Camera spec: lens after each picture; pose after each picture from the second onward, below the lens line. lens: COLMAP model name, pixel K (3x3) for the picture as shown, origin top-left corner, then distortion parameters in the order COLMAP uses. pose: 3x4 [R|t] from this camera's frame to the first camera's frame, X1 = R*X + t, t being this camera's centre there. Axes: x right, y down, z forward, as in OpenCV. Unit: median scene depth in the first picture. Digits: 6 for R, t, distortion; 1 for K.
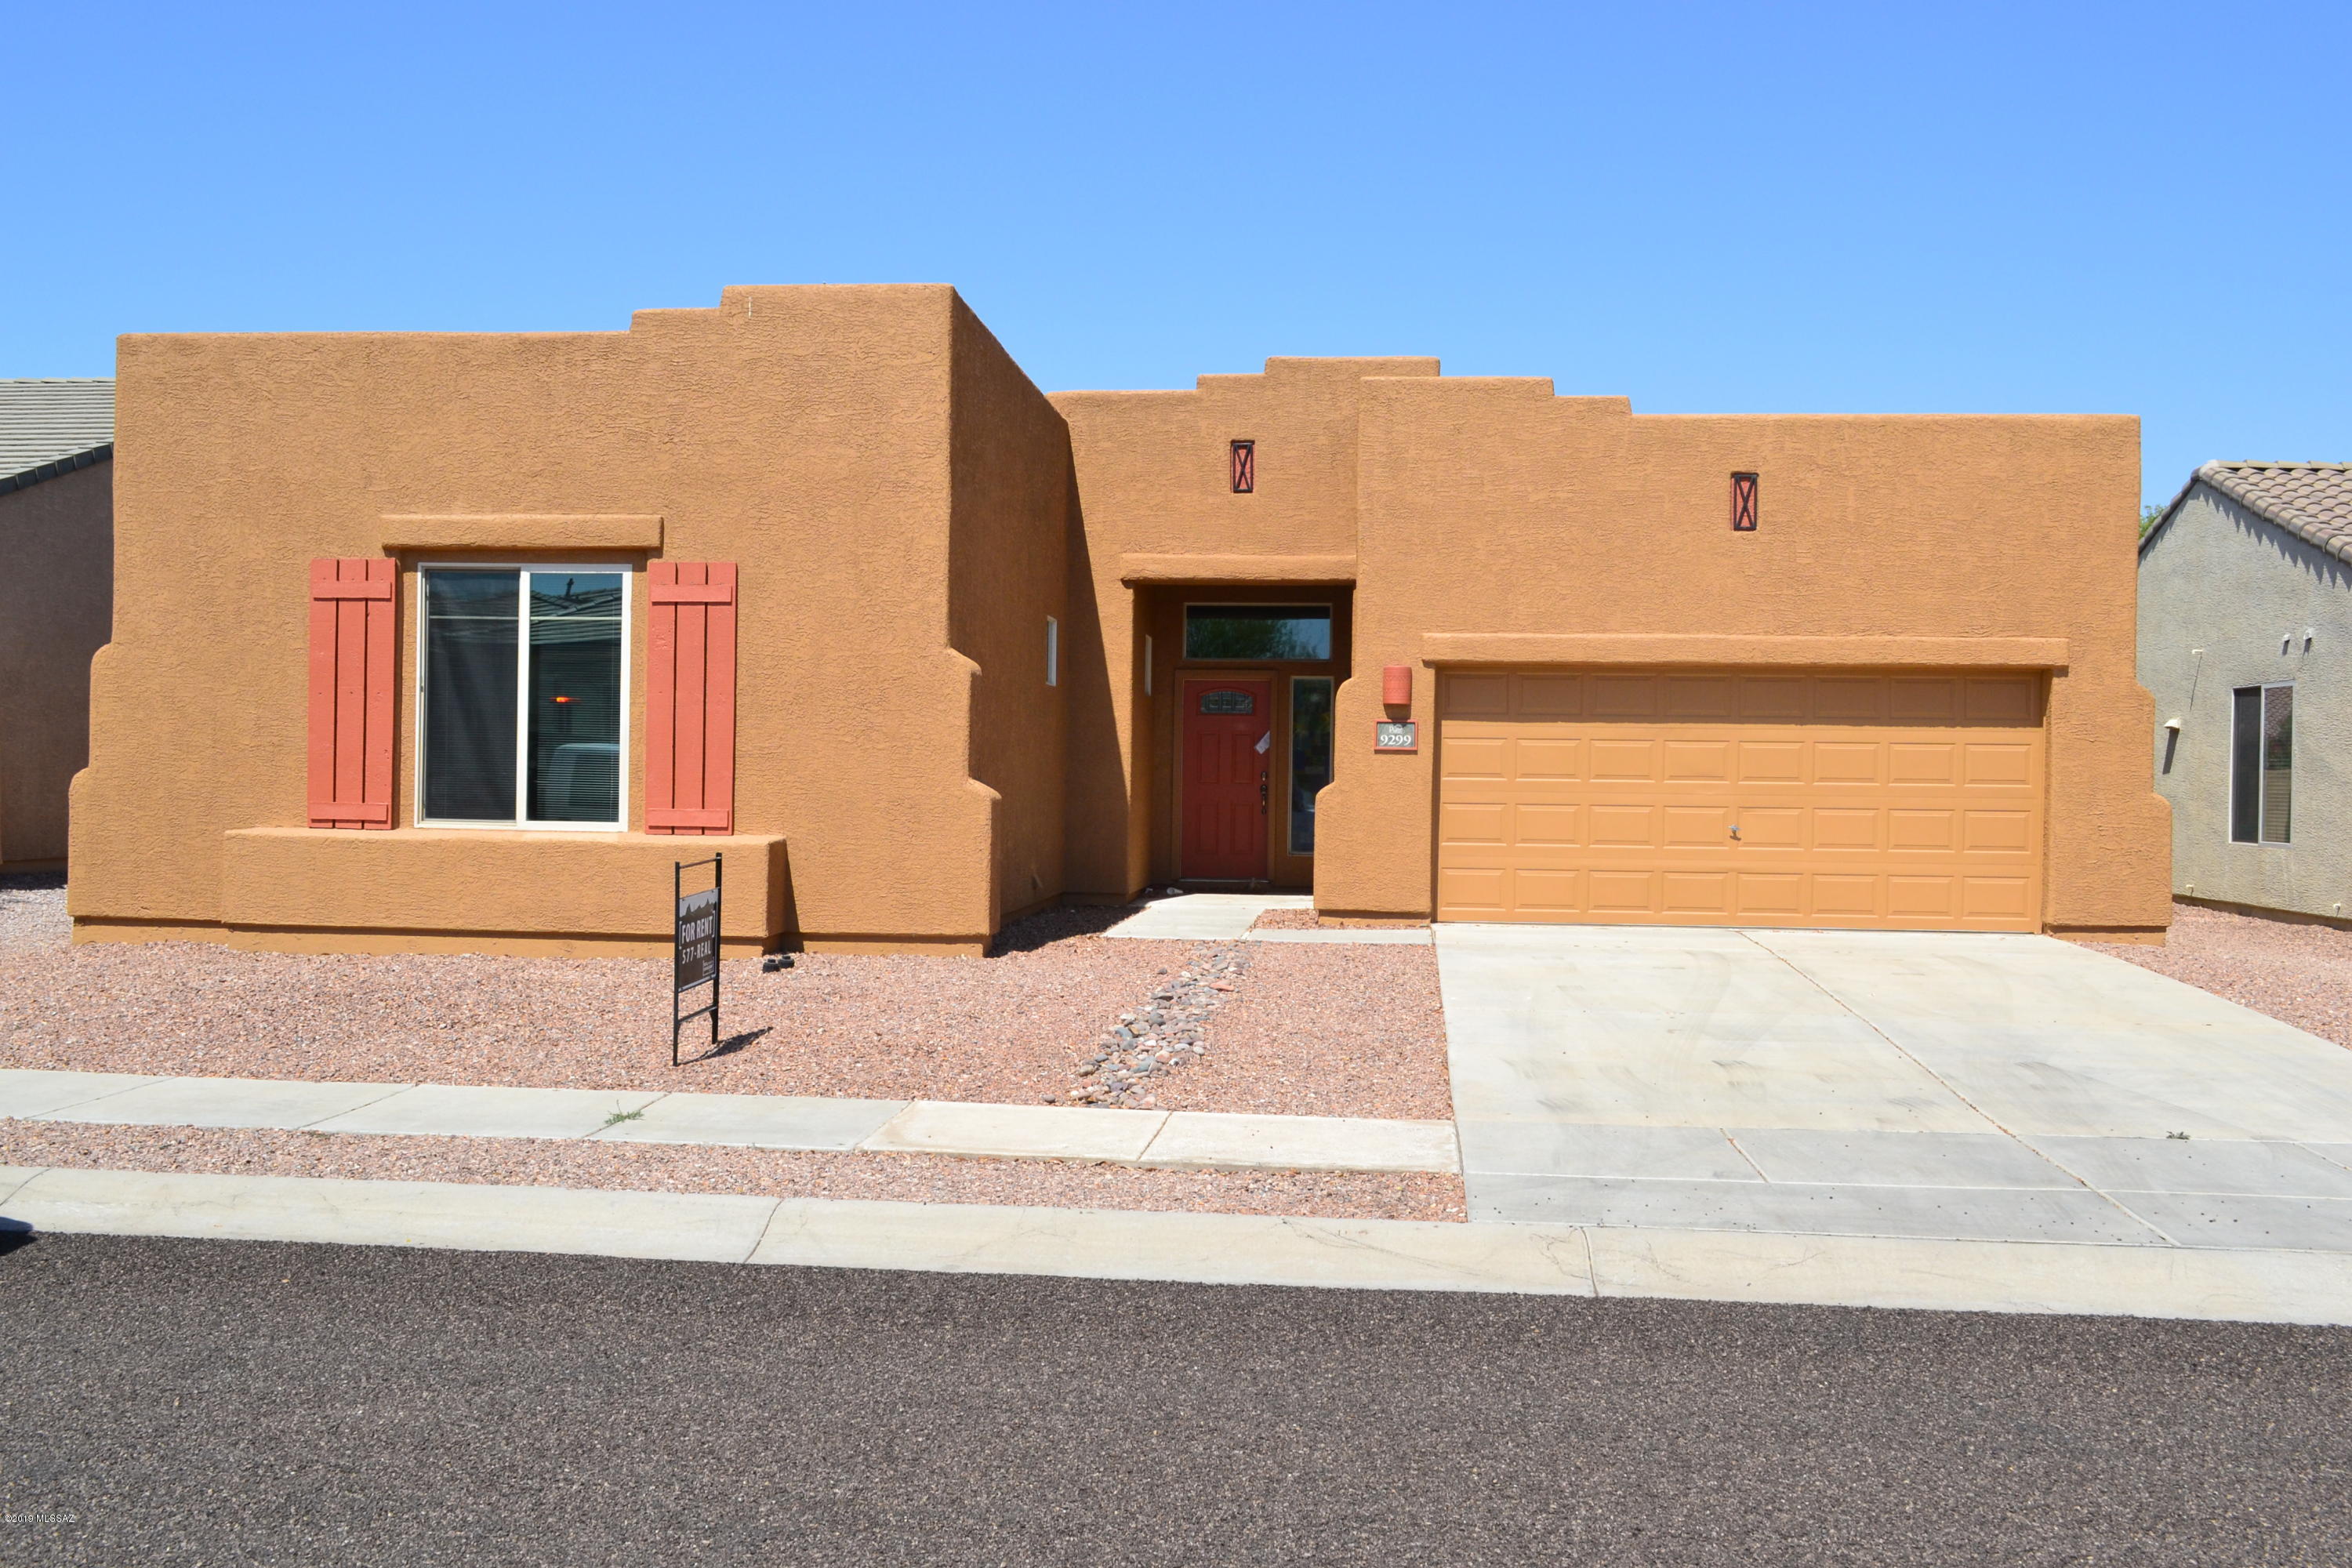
lens RADIAL K [[2234.9, 0, 1176.0], [0, 2234.9, 784.0], [0, 0, 1]] dist [-0.013118, 0.000063]
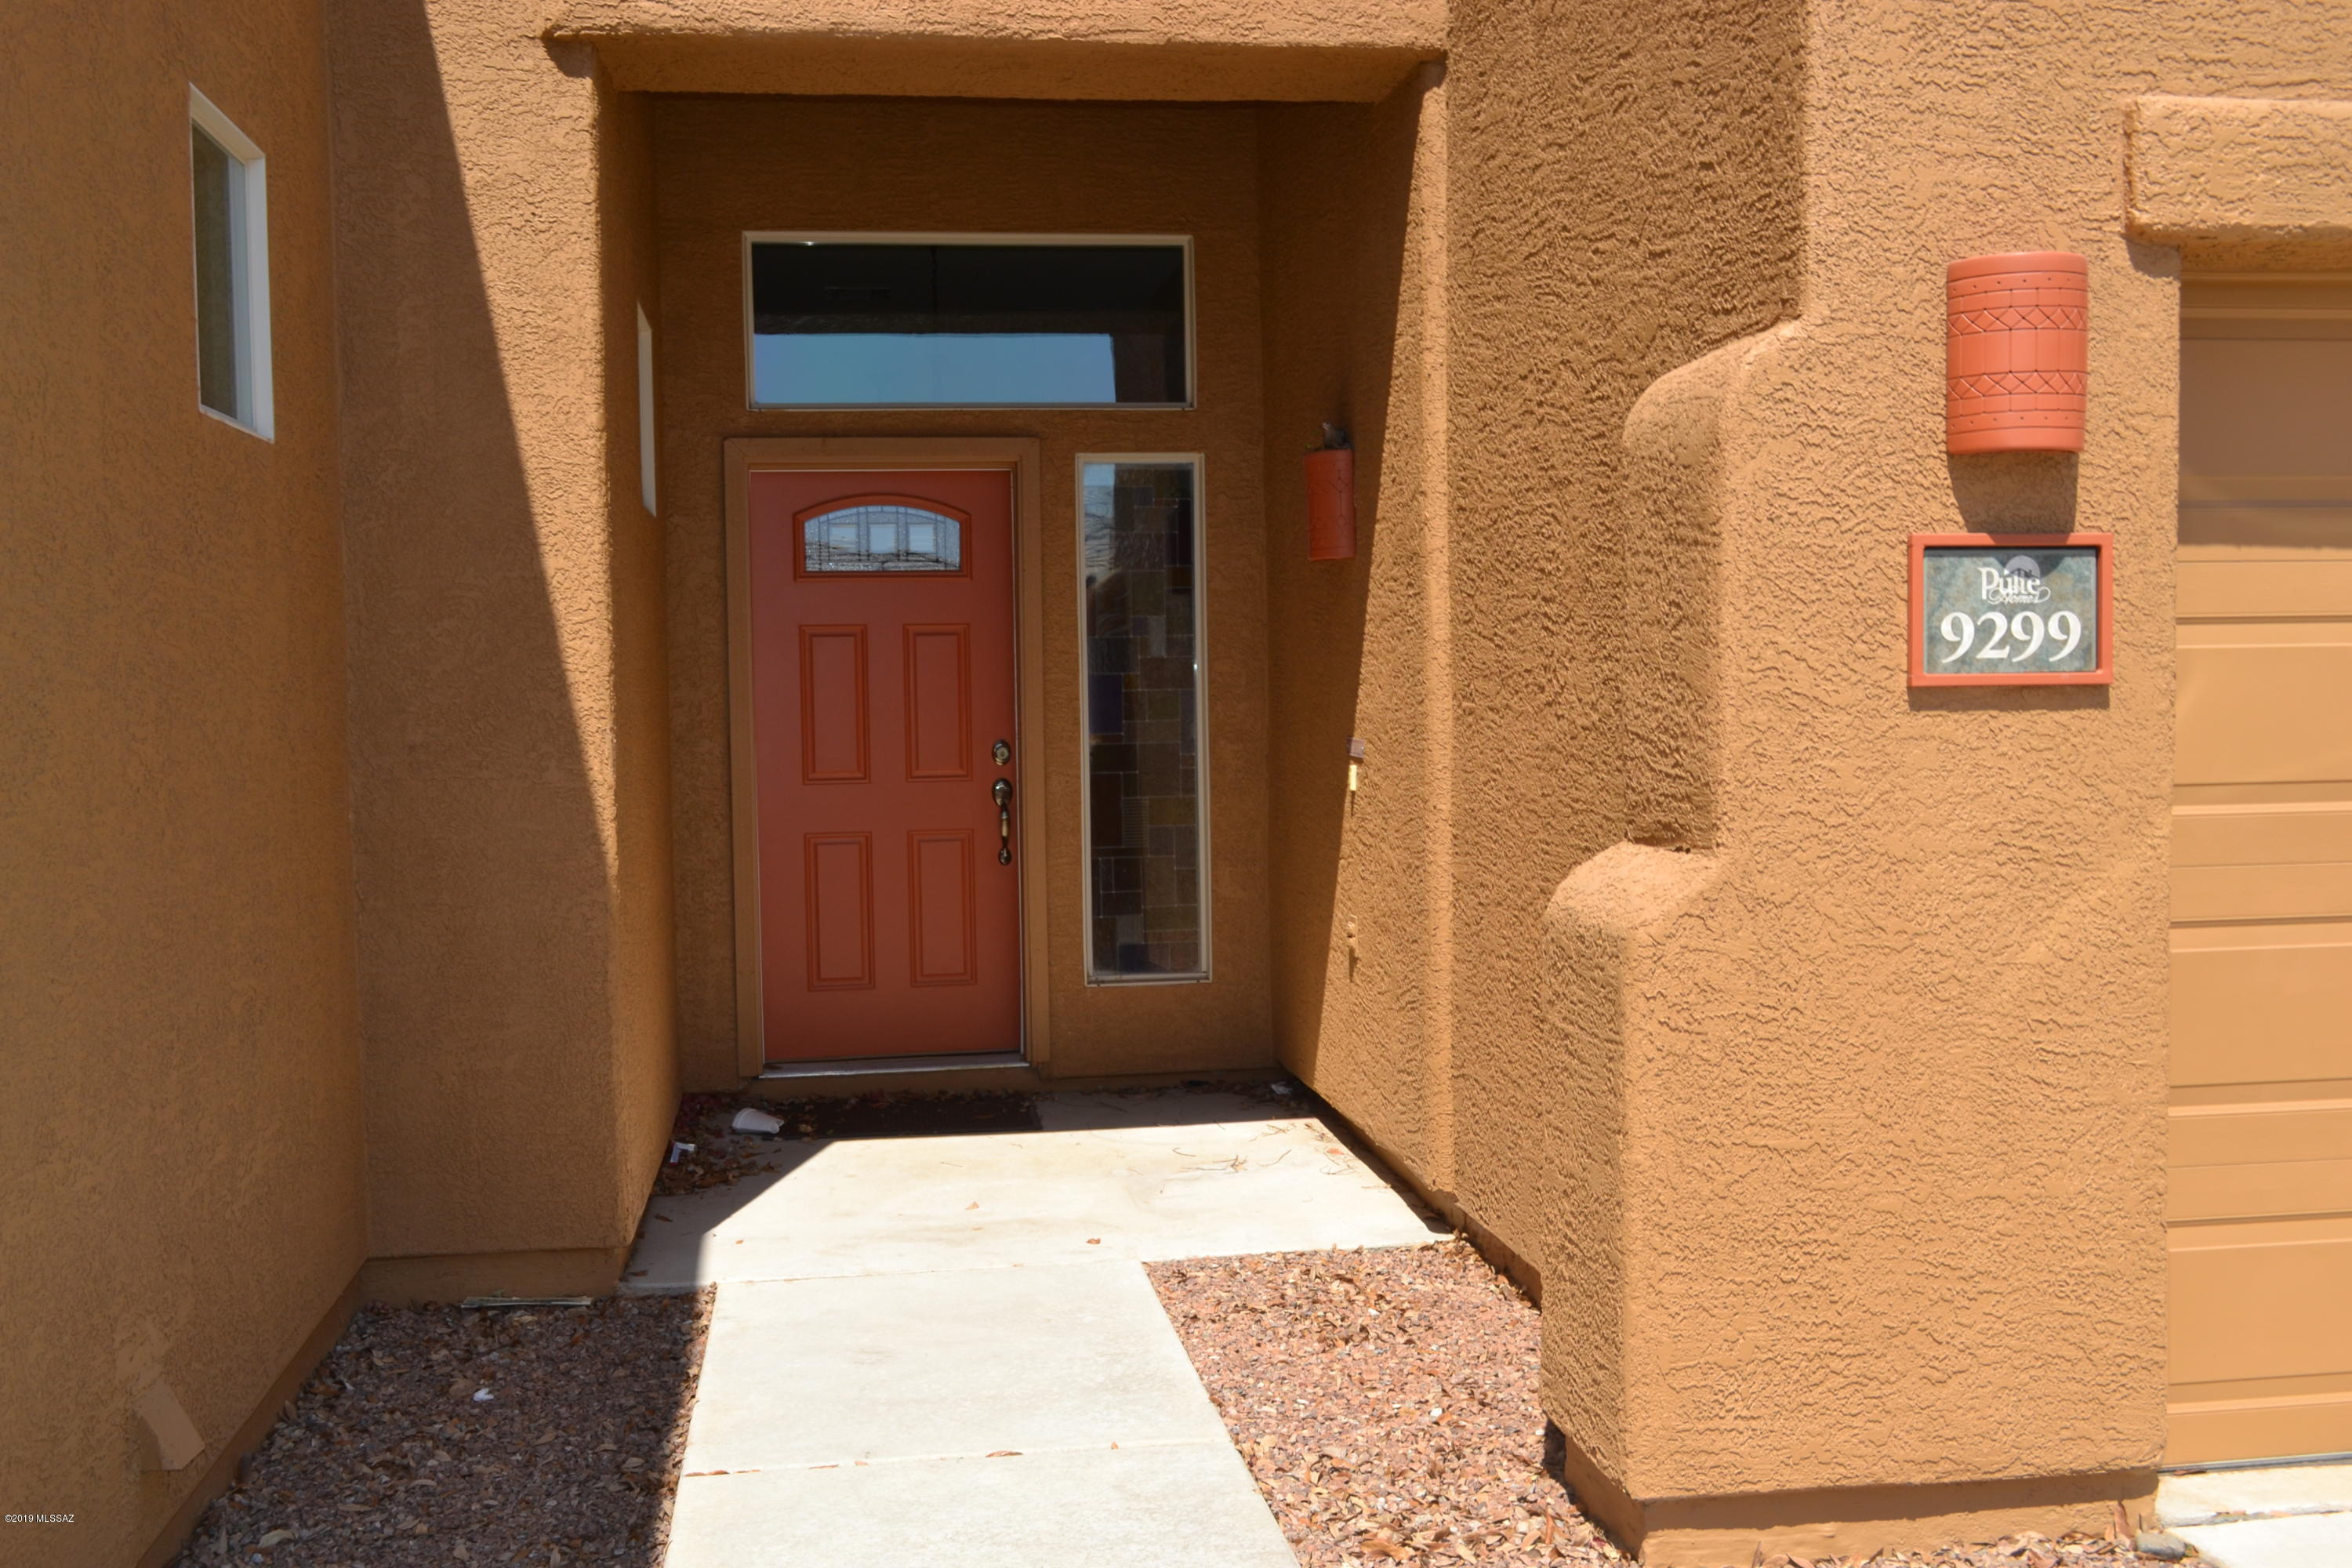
lens RADIAL K [[2234.9, 0, 1176.0], [0, 2234.9, 784.0], [0, 0, 1]] dist [-0.013118, 0.000063]
pose [[0.969146, -0.041116, 0.243036, -0.022525], [0.029629, 0.998273, 0.050734, -0.018762], [-0.244702, -0.041968, 0.968690, 0.823891]]
